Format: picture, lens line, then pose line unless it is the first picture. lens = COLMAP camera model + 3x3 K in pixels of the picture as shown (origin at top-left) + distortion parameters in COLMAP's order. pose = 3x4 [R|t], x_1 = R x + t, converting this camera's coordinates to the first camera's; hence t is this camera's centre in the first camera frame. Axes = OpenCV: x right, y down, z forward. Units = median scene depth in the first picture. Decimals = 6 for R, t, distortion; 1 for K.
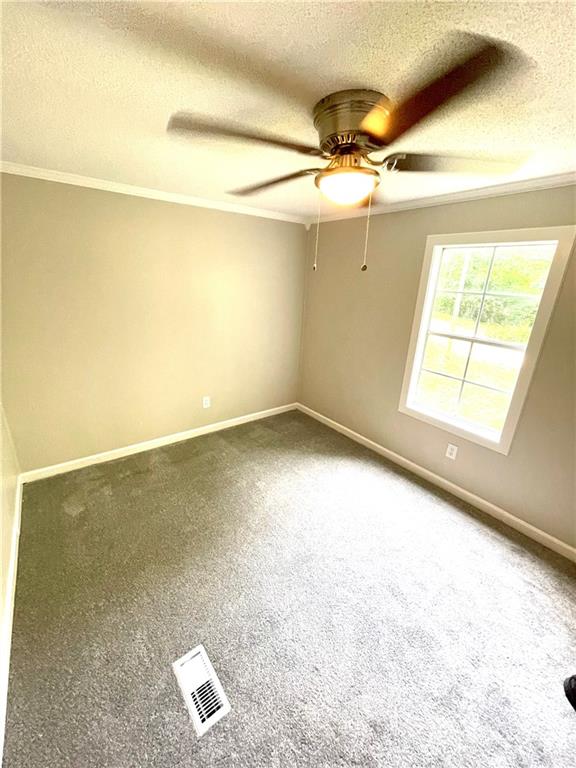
lens RADIAL K [[309.6, 0, 285.8], [0, 309.6, 381.8], [0, 0, 1]] dist [-0.001049, -0.000322]
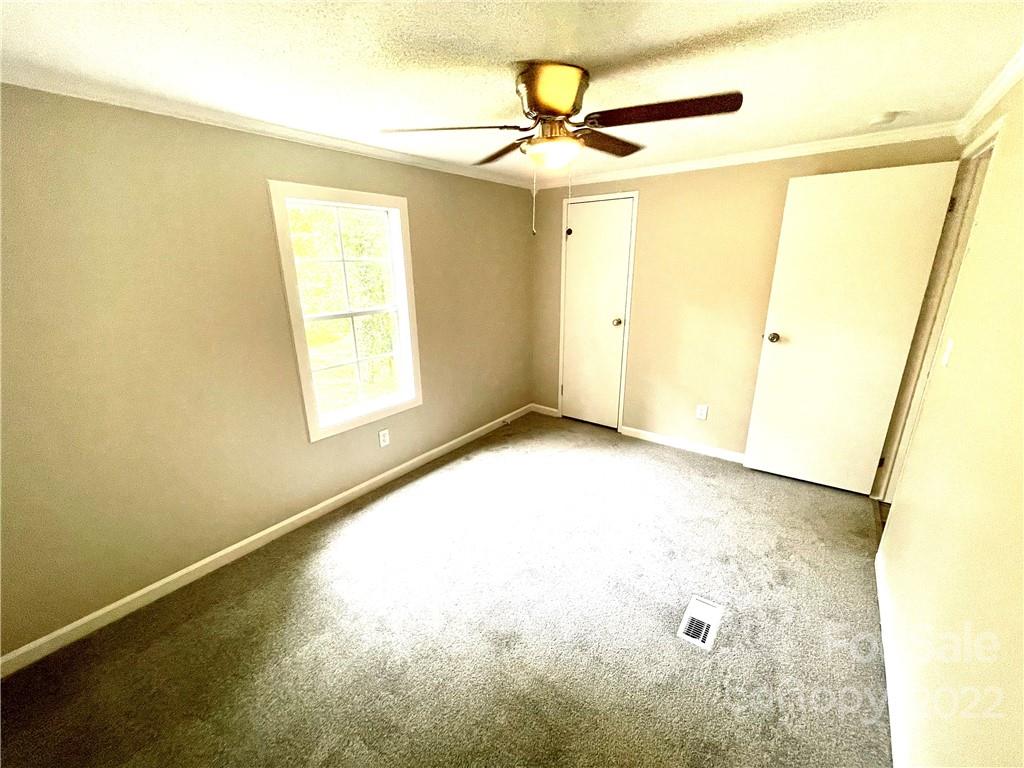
lens RADIAL K [[412.8, 0, 508.8], [0, 412.8, 384.7], [0, 0, 1]] dist [-0.001049, -0.000322]
pose [[-0.272634, -0.317320, 0.908283, -0.628371], [0.307698, 0.865708, 0.394805, -0.282278], [-0.911588, 0.387115, -0.138383, 0.819532]]
